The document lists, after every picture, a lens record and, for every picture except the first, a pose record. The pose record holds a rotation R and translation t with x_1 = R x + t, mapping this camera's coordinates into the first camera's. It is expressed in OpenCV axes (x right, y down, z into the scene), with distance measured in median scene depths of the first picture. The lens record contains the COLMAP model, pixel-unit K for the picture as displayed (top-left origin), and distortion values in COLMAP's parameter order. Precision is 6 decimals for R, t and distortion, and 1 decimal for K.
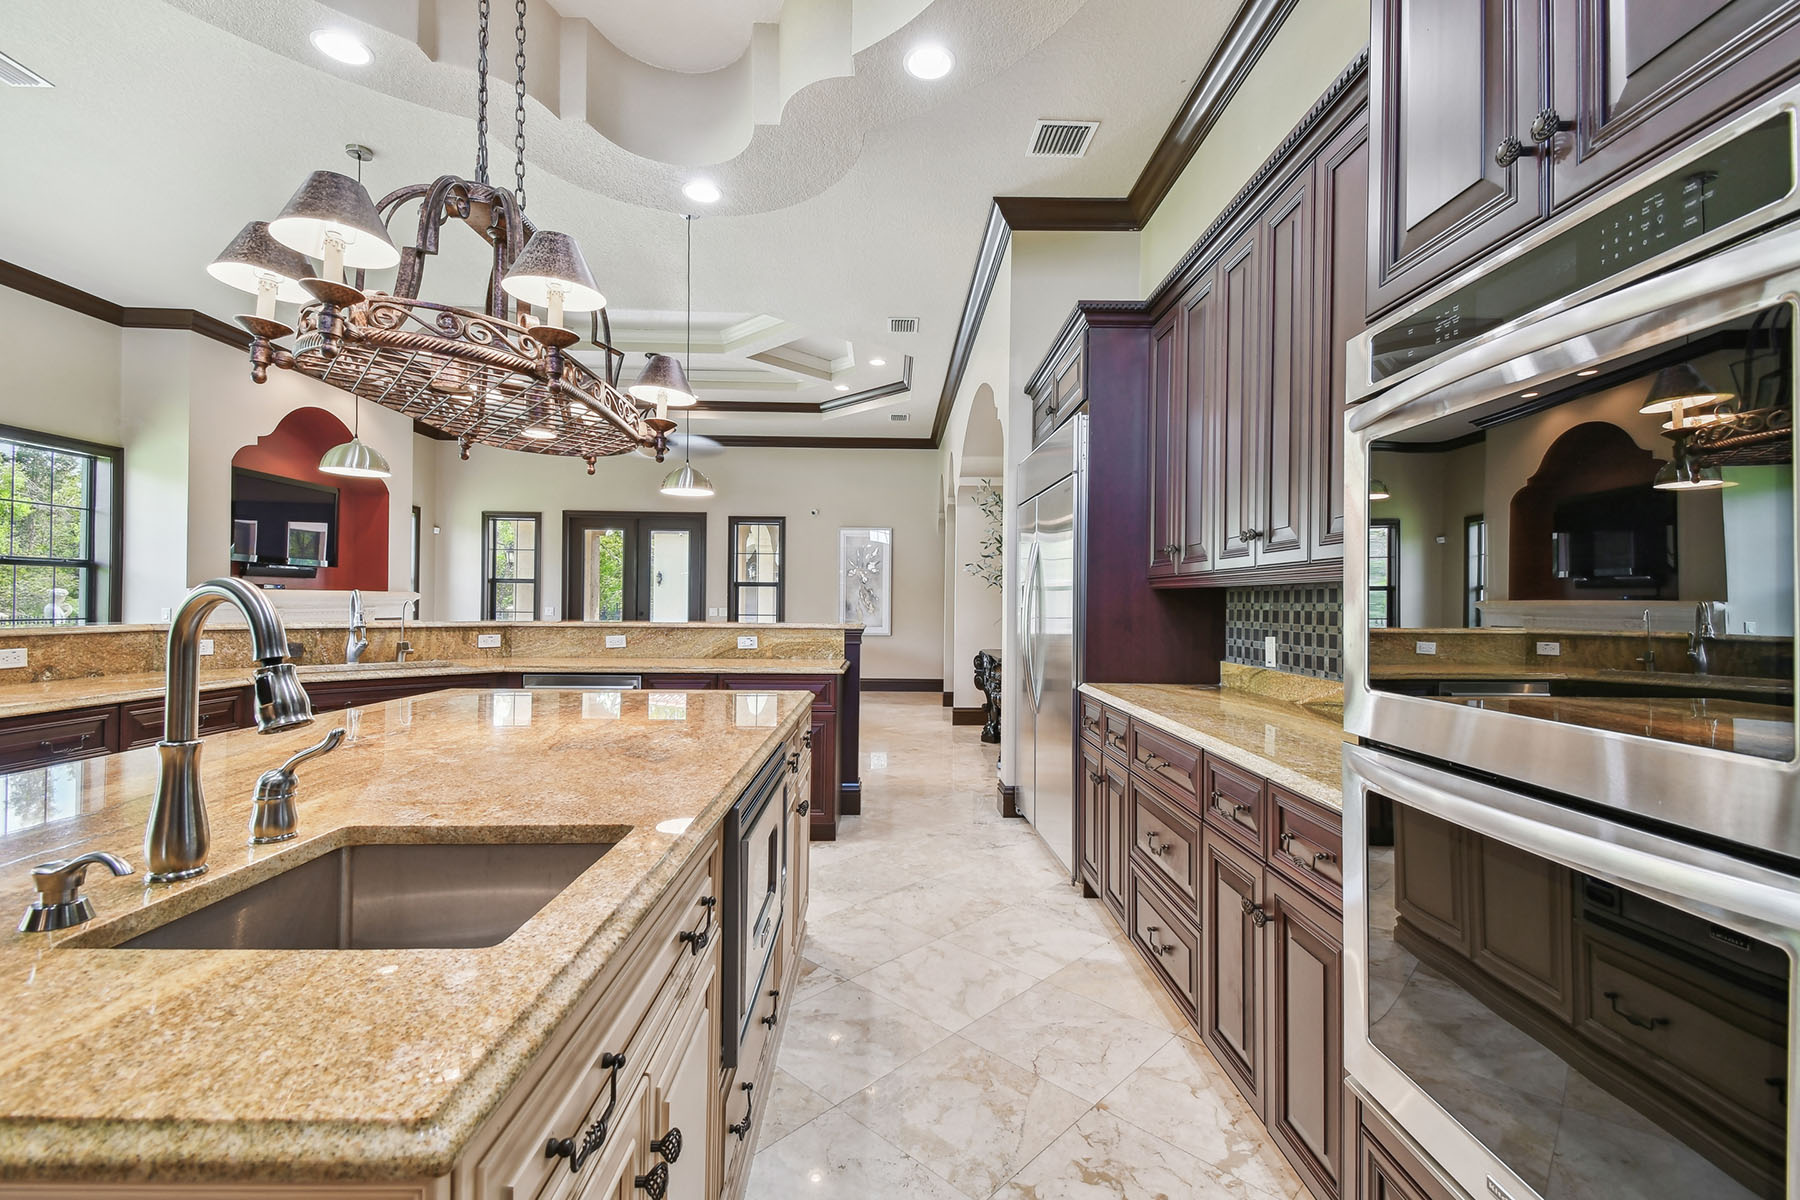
lens RADIAL K [[794.2, 0, 905.0], [0, 794.2, 596.9], [0, 0, 1]] dist [0.025494, -0.000066]
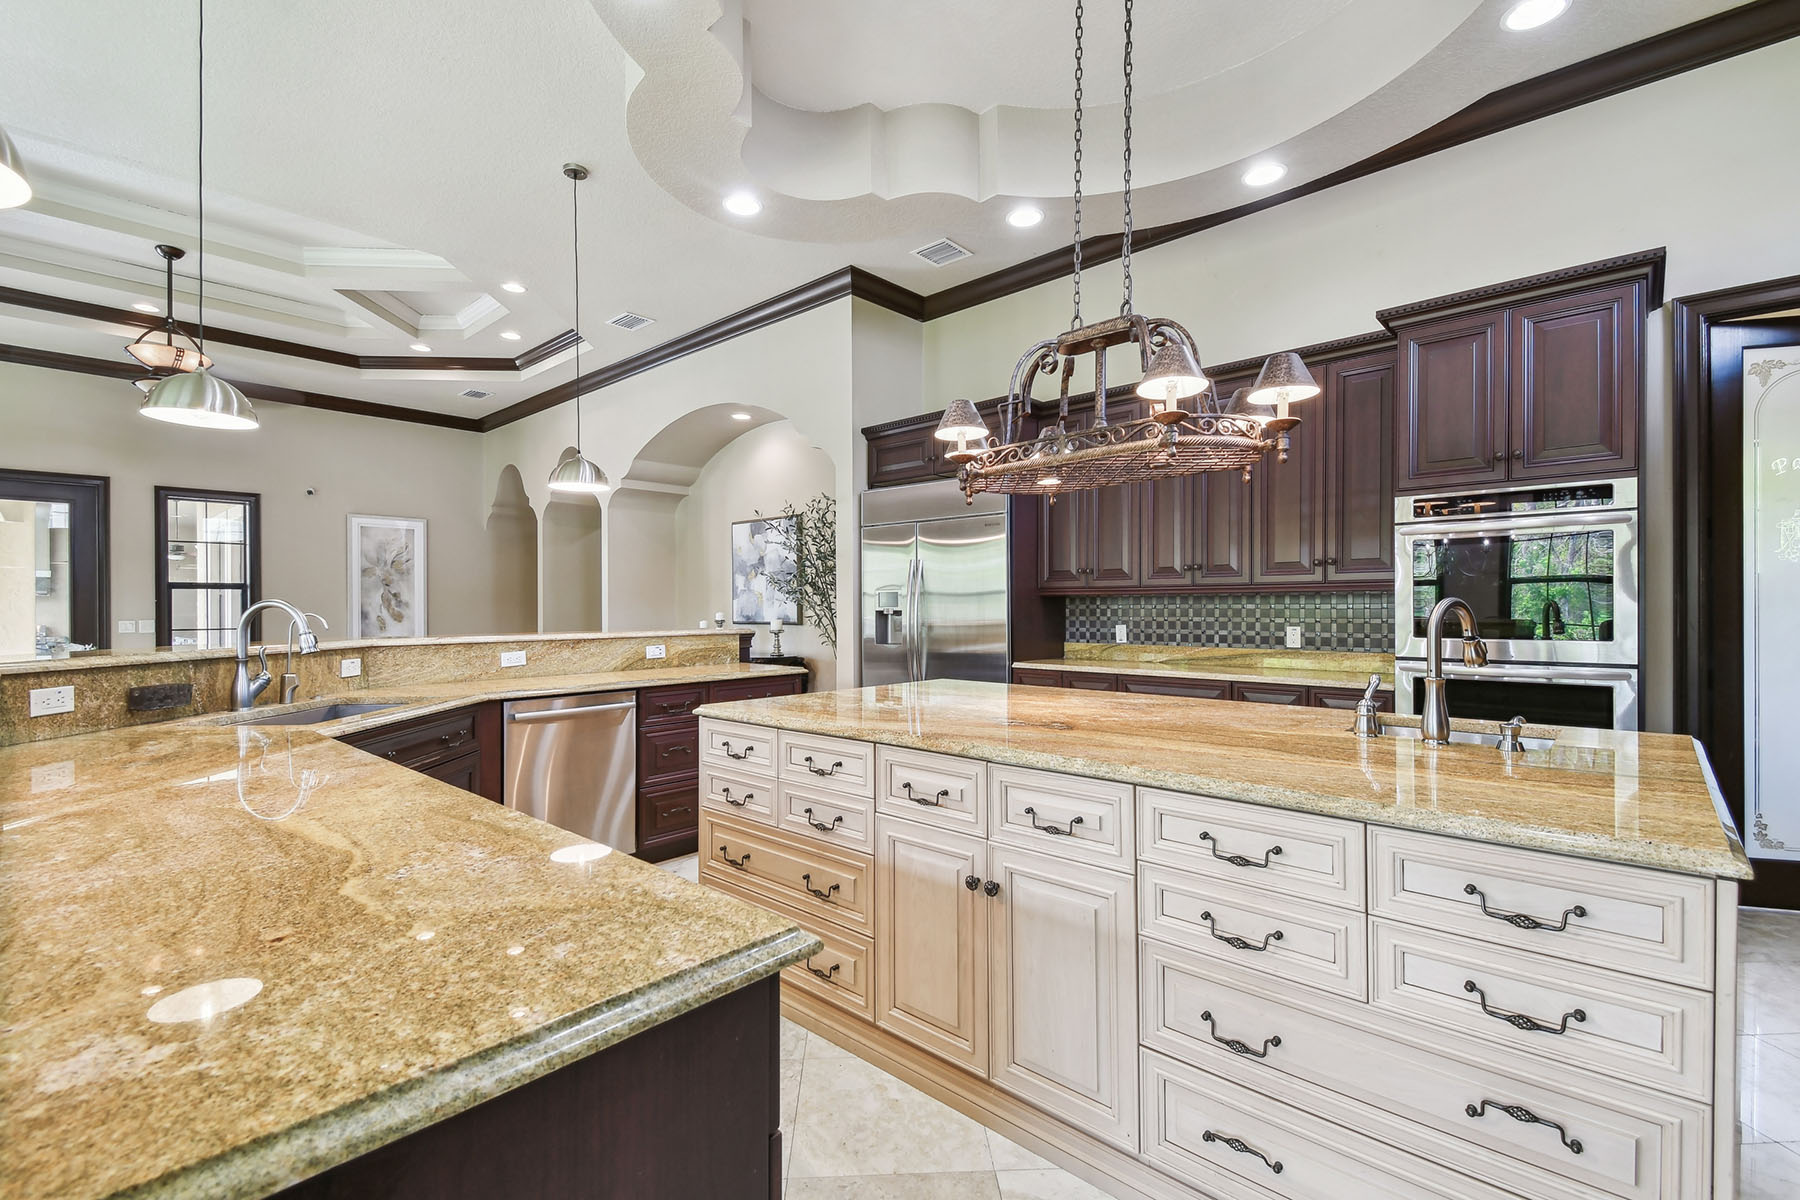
lens RADIAL K [[794.2, 0, 916.0], [0, 794.2, 601.4], [0, 0, 1]] dist [0.025494, -0.000066]
pose [[0.687502, -0.008341, 0.726134, -0.677321], [0.005334, 0.999965, 0.006436, -0.007350], [-0.726163, -0.000552, 0.687523, 0.114823]]
